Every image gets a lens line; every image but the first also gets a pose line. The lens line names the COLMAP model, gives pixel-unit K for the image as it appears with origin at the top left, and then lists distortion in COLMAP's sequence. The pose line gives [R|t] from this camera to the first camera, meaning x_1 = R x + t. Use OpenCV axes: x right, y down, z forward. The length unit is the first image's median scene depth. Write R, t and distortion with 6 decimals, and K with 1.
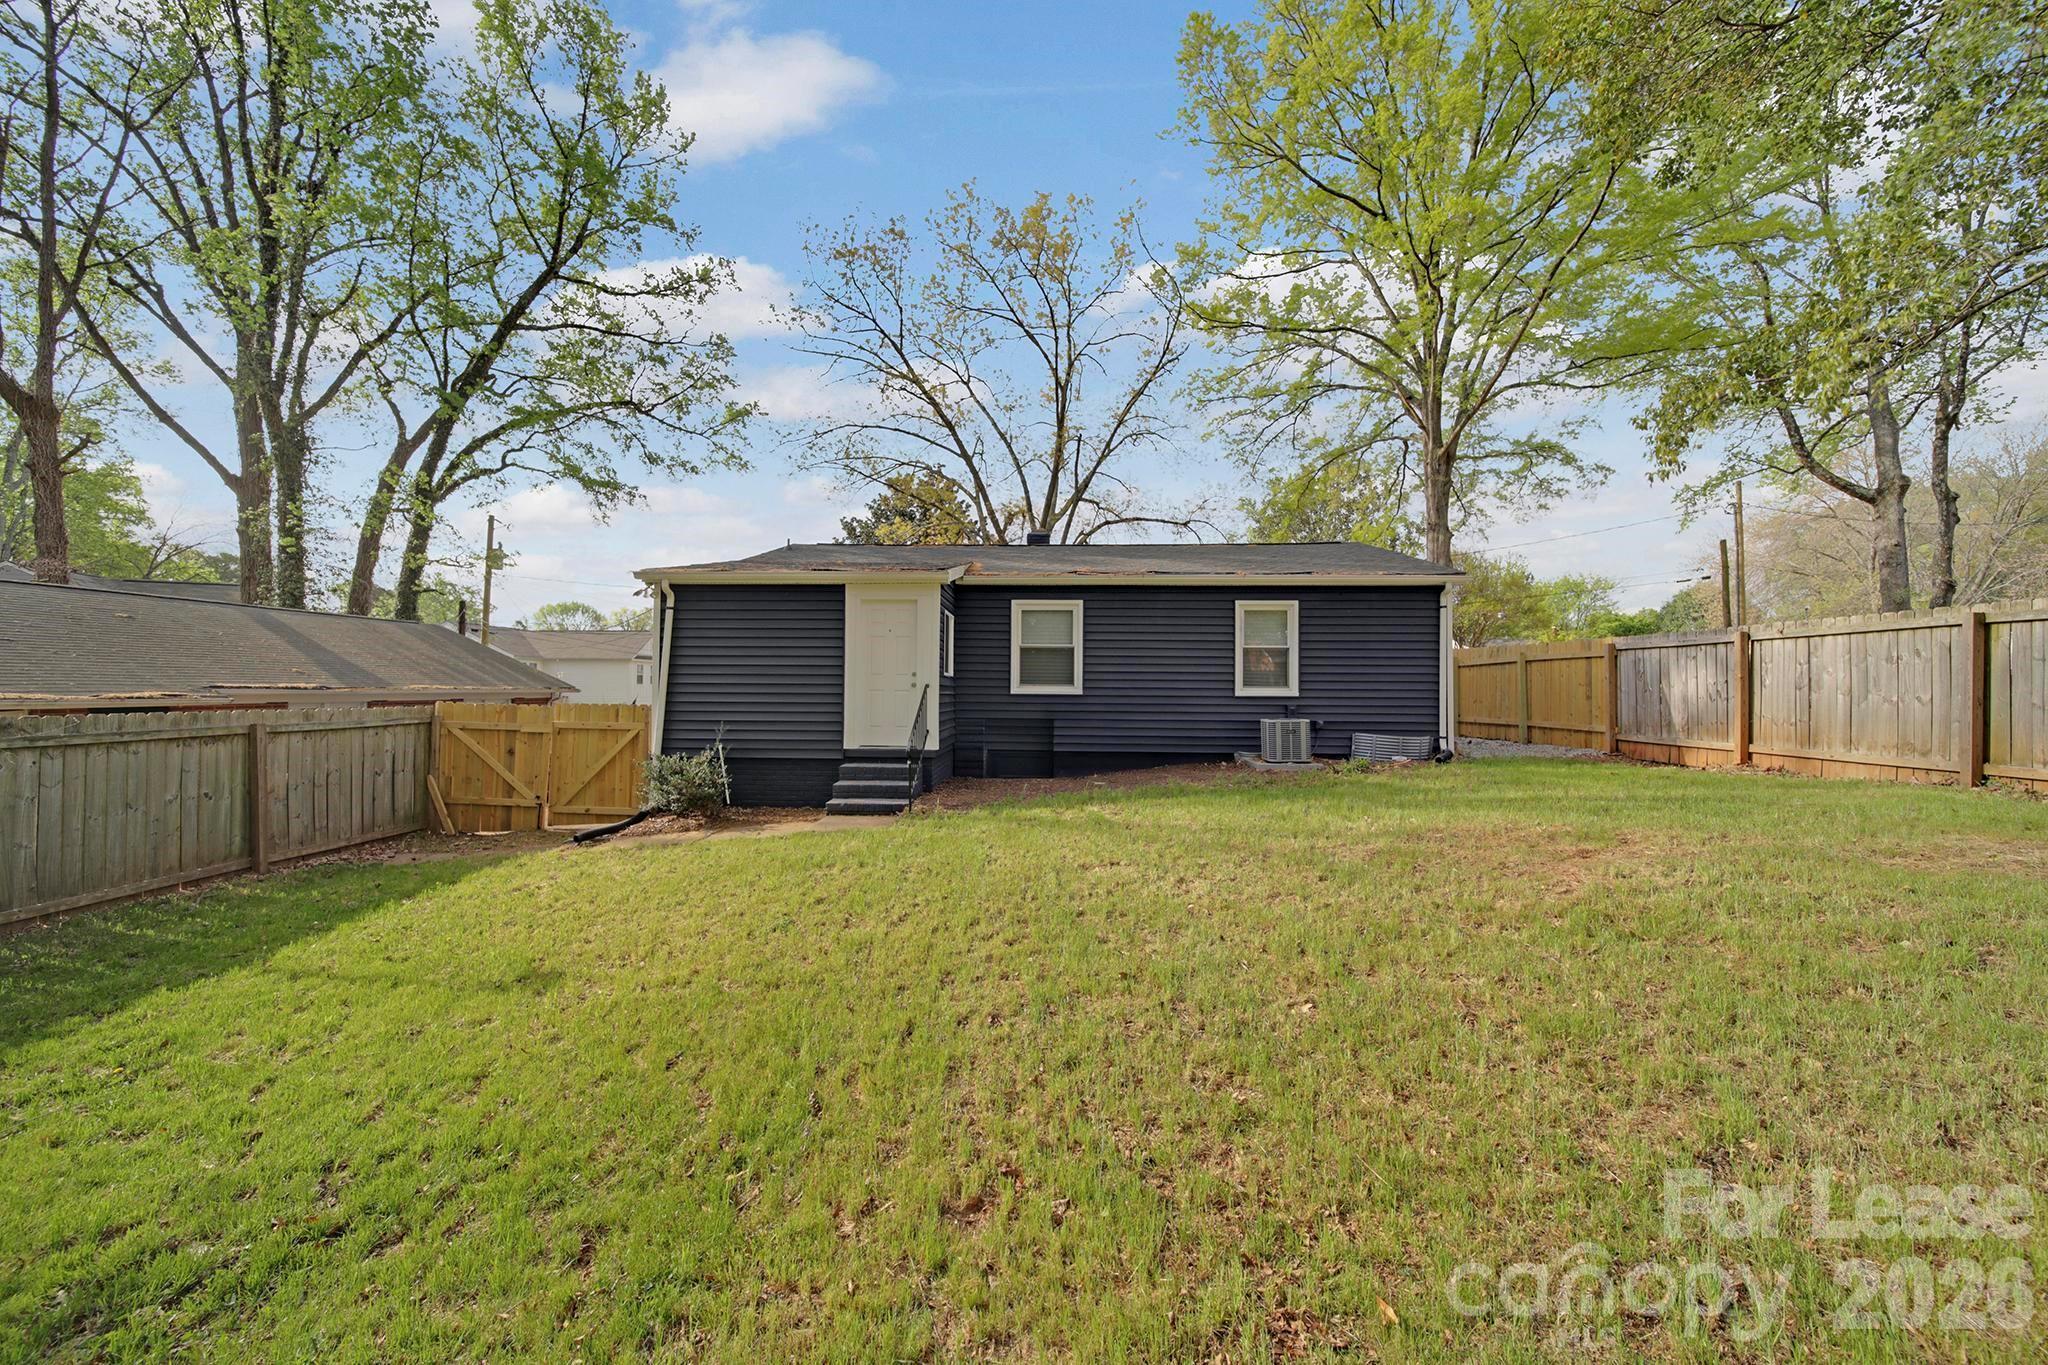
lens RADIAL K [[736.8, 0, 1022.9], [0, 736.8, 678.1], [0, 0, 1]] dist [0.001656, -0.001640]
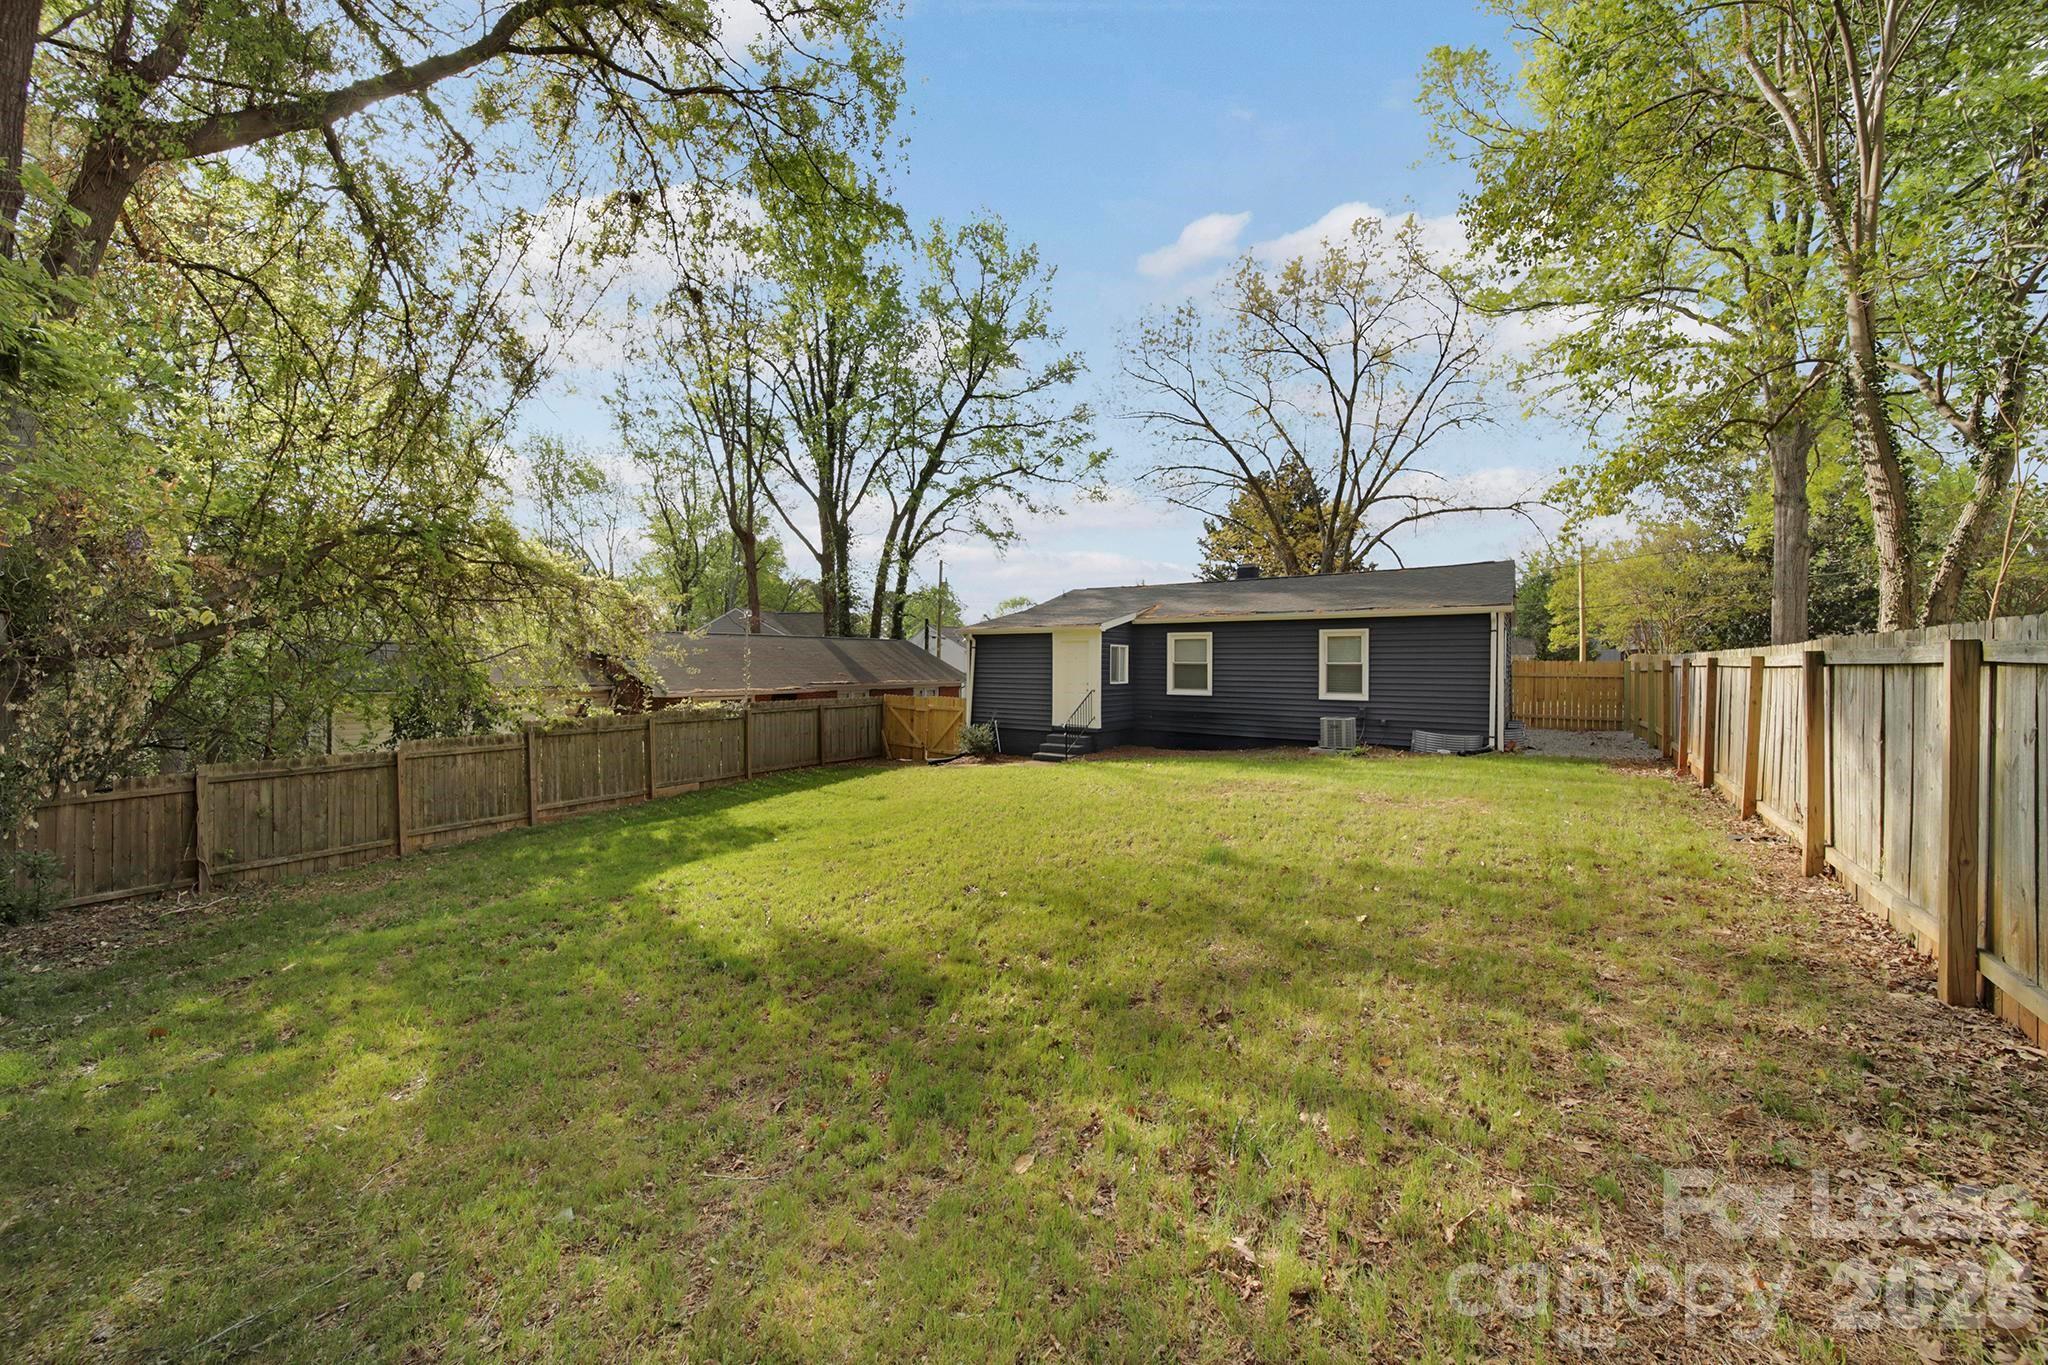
lens RADIAL K [[736.8, 0, 1022.9], [0, 736.8, 681.3], [0, 0, 1]] dist [0.001656, -0.001640]
pose [[0.845708, 0.010918, -0.533534, 0.258307], [0.009523, 0.999323, 0.035544, -0.029655], [0.533561, -0.035140, 0.845031, -0.218156]]
